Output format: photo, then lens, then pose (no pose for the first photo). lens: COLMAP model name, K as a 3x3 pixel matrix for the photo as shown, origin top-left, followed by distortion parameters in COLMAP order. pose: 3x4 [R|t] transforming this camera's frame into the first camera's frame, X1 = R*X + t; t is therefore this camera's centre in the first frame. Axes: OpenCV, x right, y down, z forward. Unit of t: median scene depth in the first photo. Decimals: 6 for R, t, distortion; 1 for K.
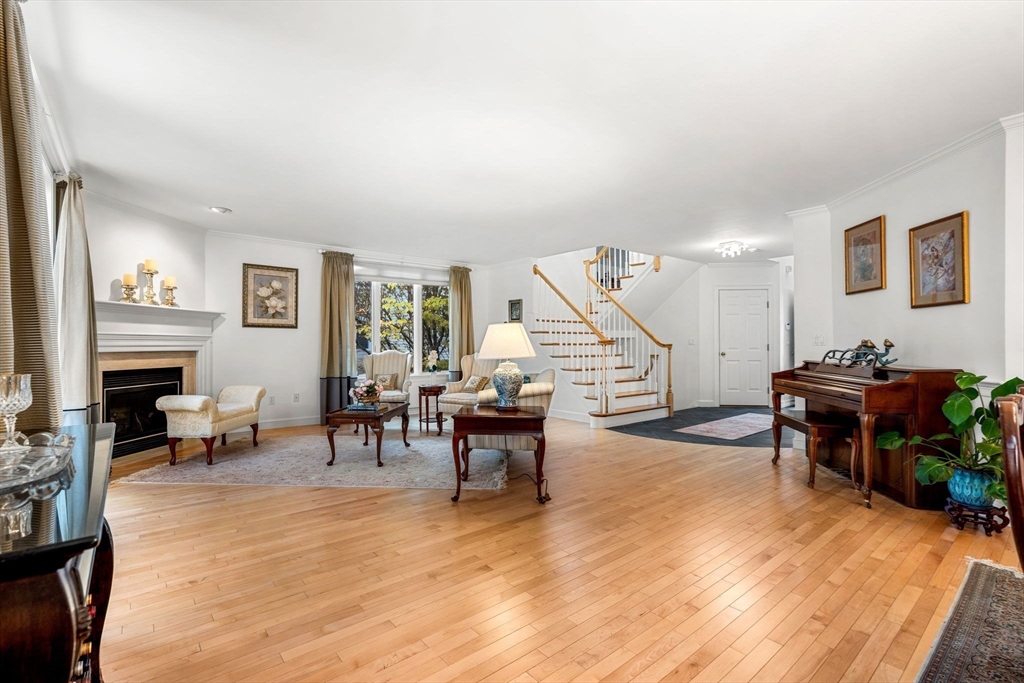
lens RADIAL K [[468.7, 0, 513.8], [0, 468.7, 337.4], [0, 0, 1]] dist [-0.005715, 0.002786]
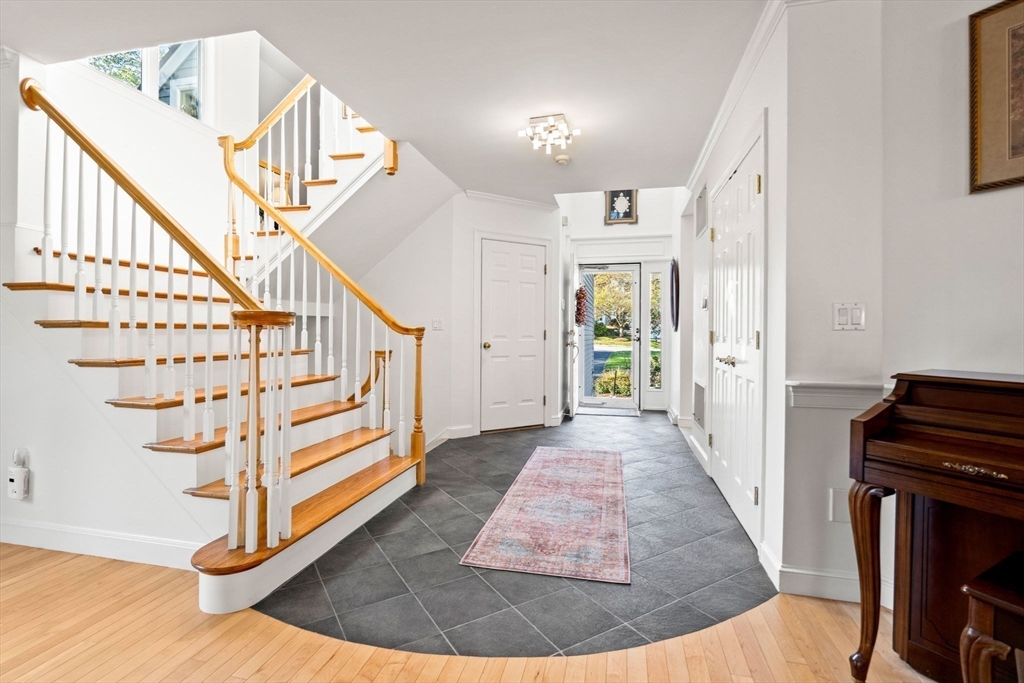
lens RADIAL K [[468.7, 0, 515.3], [0, 468.7, 326.7], [0, 0, 1]] dist [-0.005715, 0.002786]
pose [[0.792312, 0.011083, 0.610015, 0.117257], [-0.013928, 0.999903, -0.000076, 0.011182], [-0.609957, -0.008436, 0.792390, 0.540477]]
